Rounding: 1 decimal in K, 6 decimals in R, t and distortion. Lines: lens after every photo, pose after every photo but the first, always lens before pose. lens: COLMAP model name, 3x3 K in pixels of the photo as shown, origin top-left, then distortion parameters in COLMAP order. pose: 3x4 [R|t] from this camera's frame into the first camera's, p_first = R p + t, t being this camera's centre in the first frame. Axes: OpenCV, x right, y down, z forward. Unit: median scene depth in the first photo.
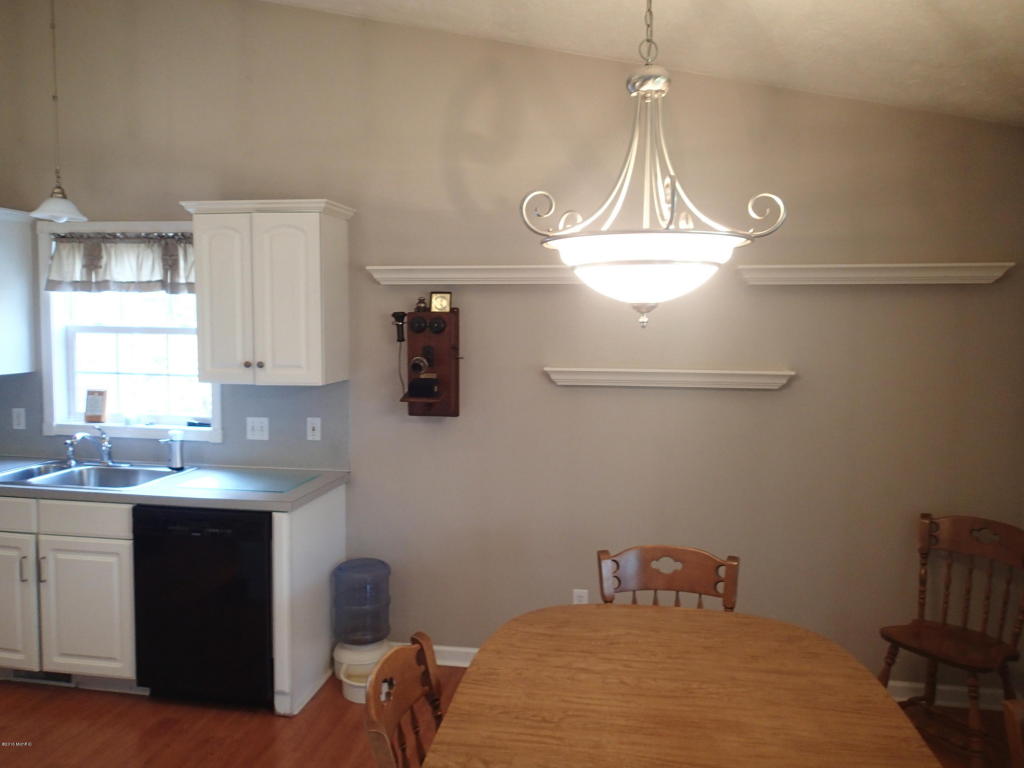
lens RADIAL K [[755.6, 0, 515.4], [0, 755.6, 381.2], [0, 0, 1]] dist [0.001133, -0.014005]
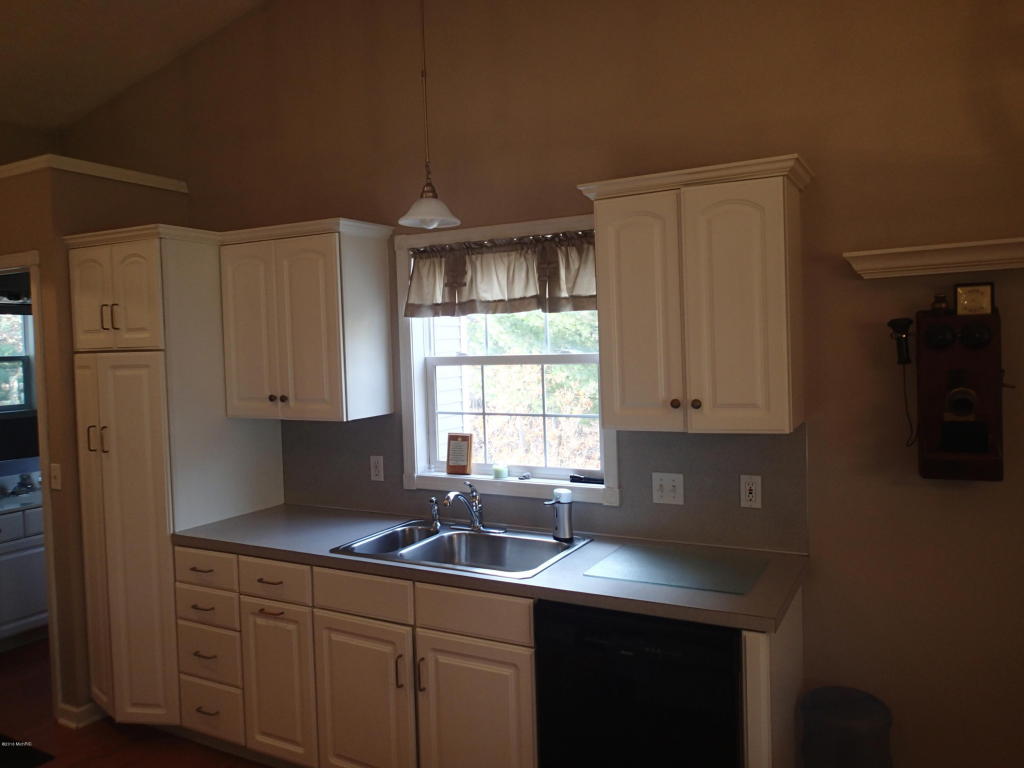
lens RADIAL K [[755.6, 0, 510.8], [0, 755.6, 380.6], [0, 0, 1]] dist [0.001133, -0.014005]
pose [[0.939299, -0.025300, -0.342166, -0.235872], [0.016102, 0.999429, -0.029696, -0.023004], [0.342722, 0.022384, 0.939170, 0.261536]]
